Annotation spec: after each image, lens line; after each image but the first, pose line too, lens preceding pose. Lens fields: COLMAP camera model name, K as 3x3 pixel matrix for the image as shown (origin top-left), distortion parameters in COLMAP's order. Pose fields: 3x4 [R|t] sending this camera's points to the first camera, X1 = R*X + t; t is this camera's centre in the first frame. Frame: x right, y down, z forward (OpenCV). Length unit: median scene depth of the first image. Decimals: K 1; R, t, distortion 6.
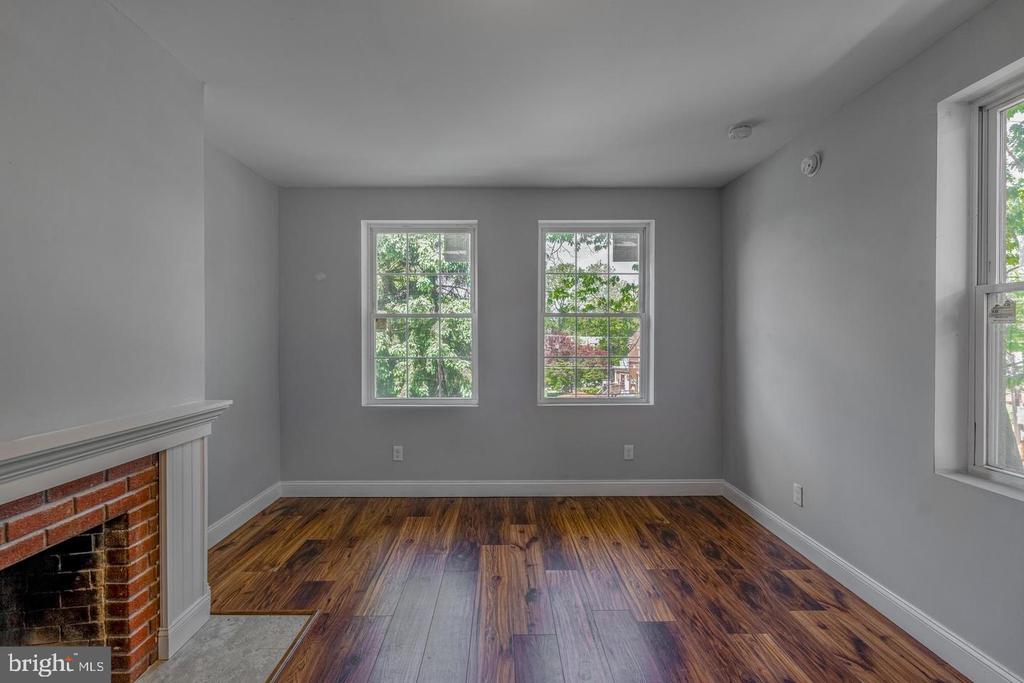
lens RADIAL K [[452.9, 0, 512.1], [0, 452.9, 338.7], [0, 0, 1]] dist [-0.000862, -0.000512]
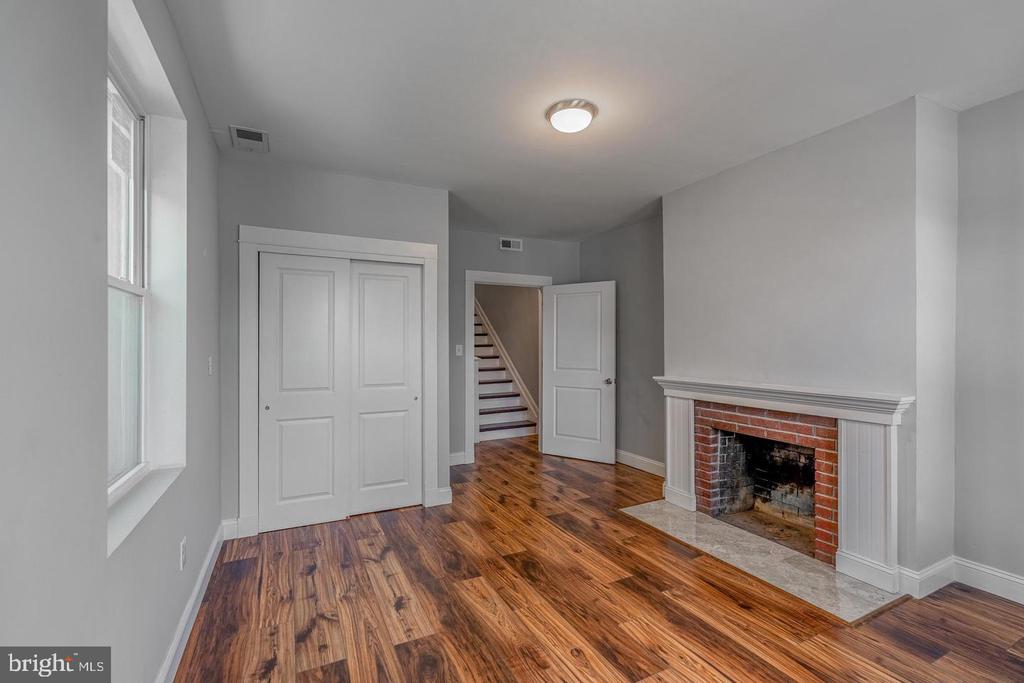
lens RADIAL K [[452.9, 0, 512.0], [0, 452.9, 345.6], [0, 0, 1]] dist [-0.000862, -0.000512]
pose [[-0.902735, -0.003147, -0.430185, 0.769769], [-0.005182, 0.999980, 0.003558, 0.023314], [0.430165, 0.005441, -0.902734, 1.920941]]
